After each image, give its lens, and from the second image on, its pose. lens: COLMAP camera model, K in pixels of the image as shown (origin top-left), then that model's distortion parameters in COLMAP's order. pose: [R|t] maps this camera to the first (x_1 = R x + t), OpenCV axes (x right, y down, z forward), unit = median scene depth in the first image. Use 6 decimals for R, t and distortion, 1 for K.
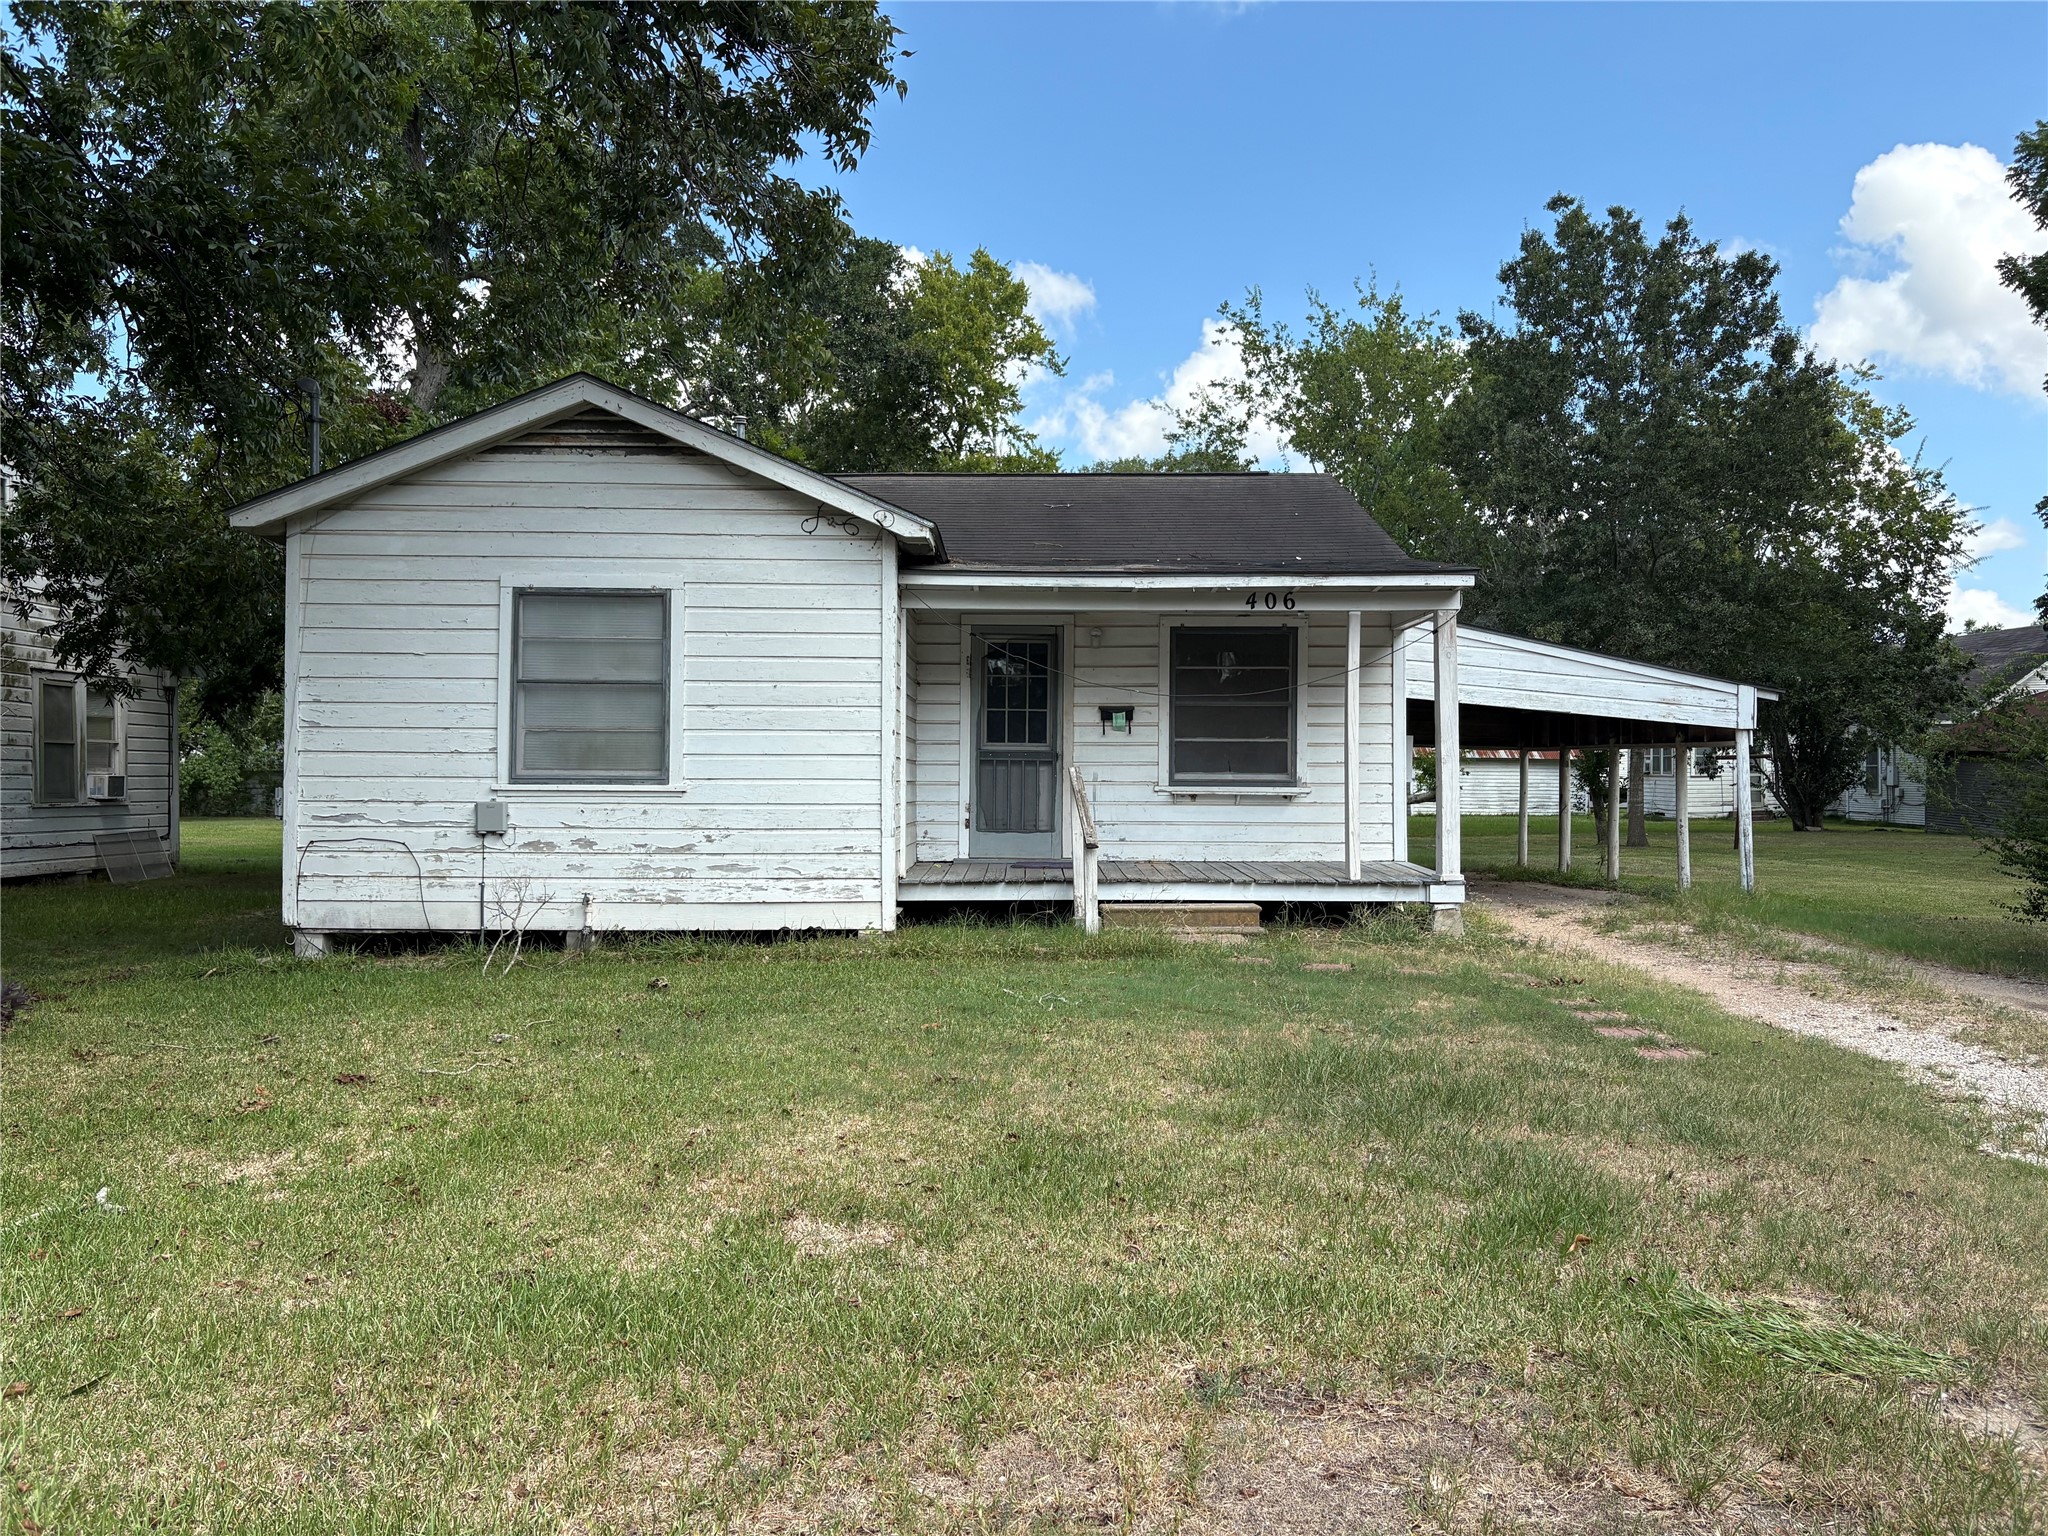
lens RADIAL K [[1511.3, 0, 1015.9], [0, 1511.3, 764.4], [0, 0, 1]] dist [0.112749, -0.306241]
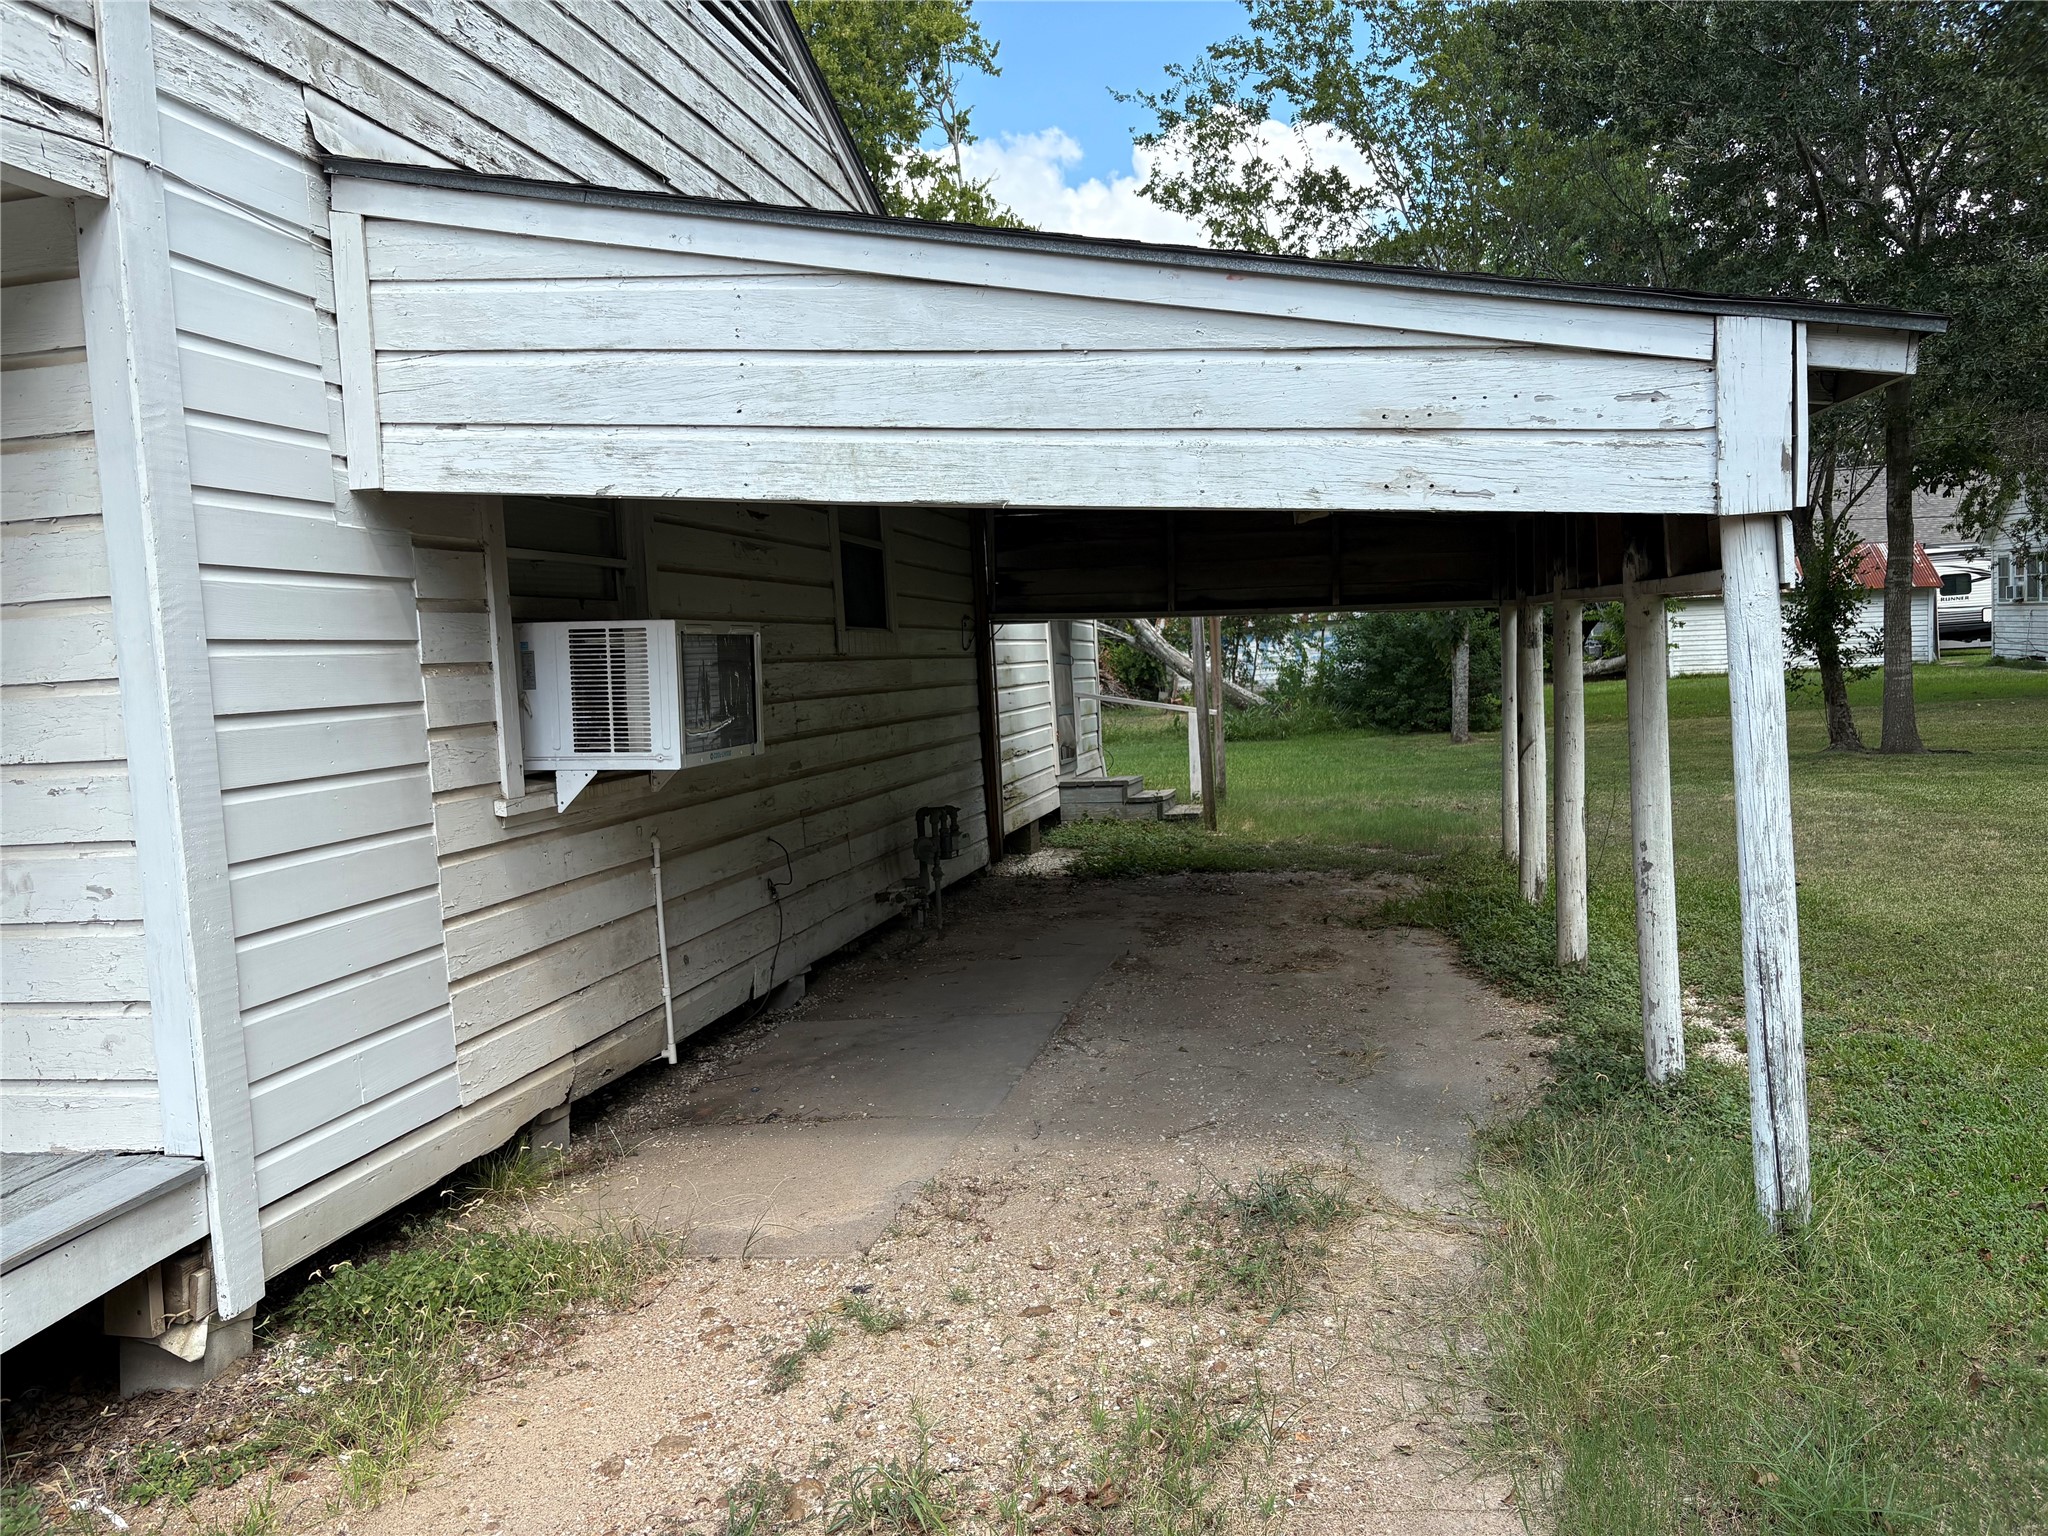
lens RADIAL K [[1535.8, 0, 1014.8], [0, 1535.8, 765.4], [0, 0, 1]] dist [0.060311, -0.075199]
pose [[0.976722, -0.041204, -0.210516, 0.502884], [0.059047, 0.995109, 0.079188, -0.013067], [0.206223, -0.089775, 0.974378, 0.902531]]
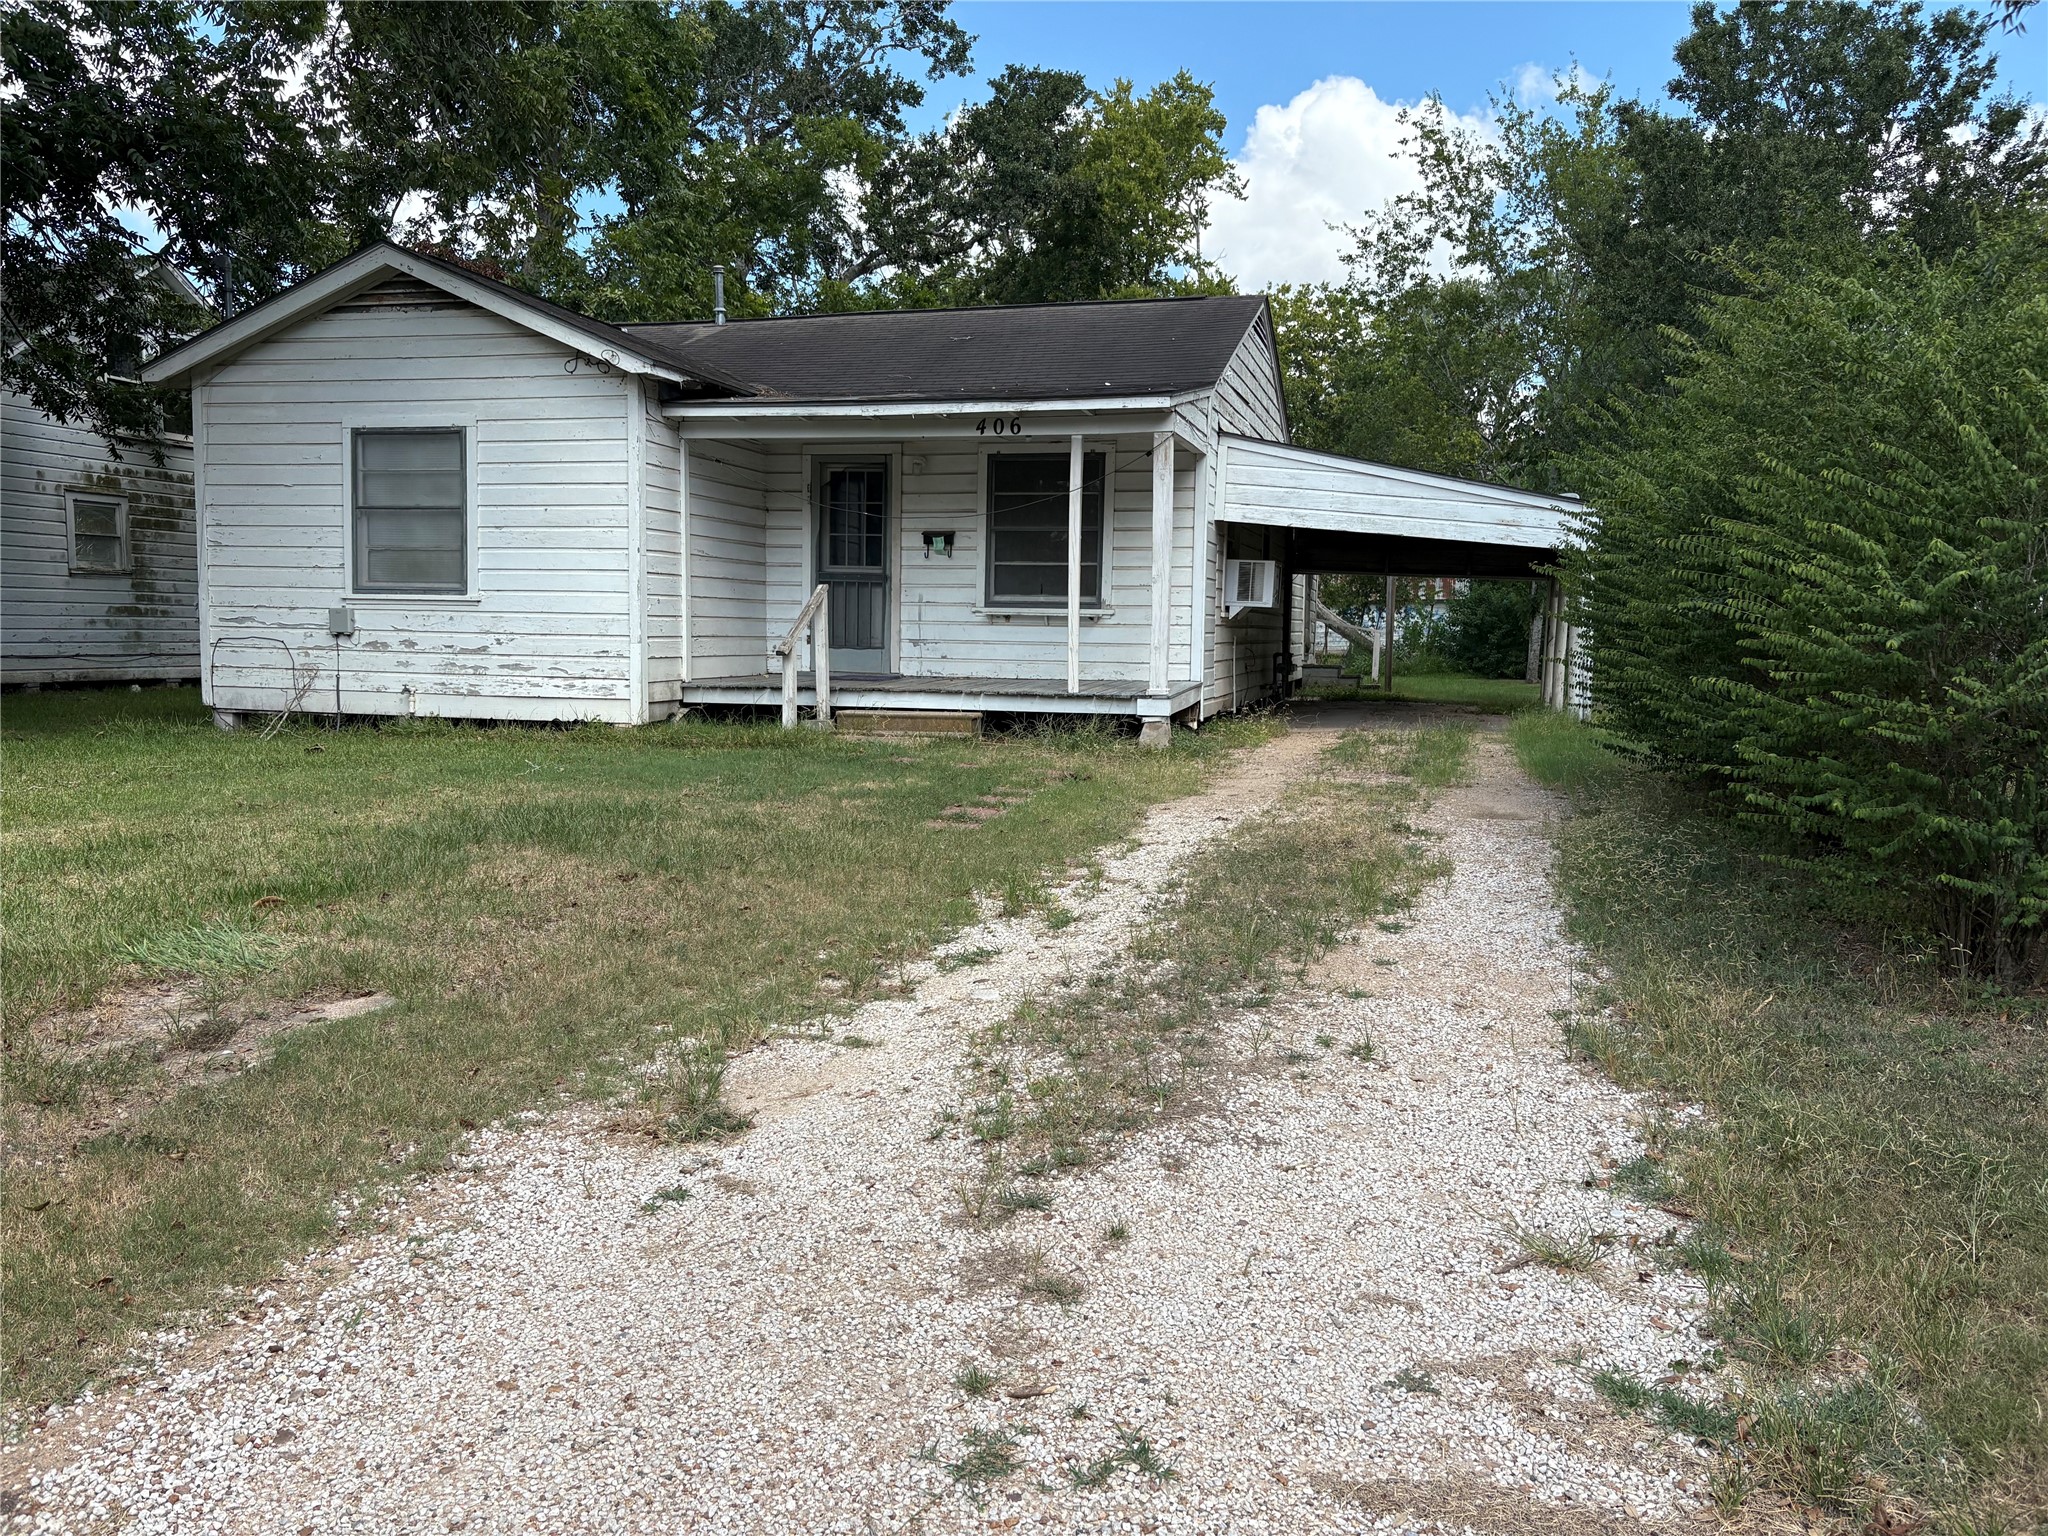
lens RADIAL K [[1511.3, 0, 1015.9], [0, 1511.3, 764.4], [0, 0, 1]] dist [0.112749, -0.306241]
pose [[0.965010, 0.035545, -0.259794, 0.462506], [-0.009308, 0.994789, 0.101534, 0.018680], [0.262049, -0.095563, 0.960311, -0.034144]]
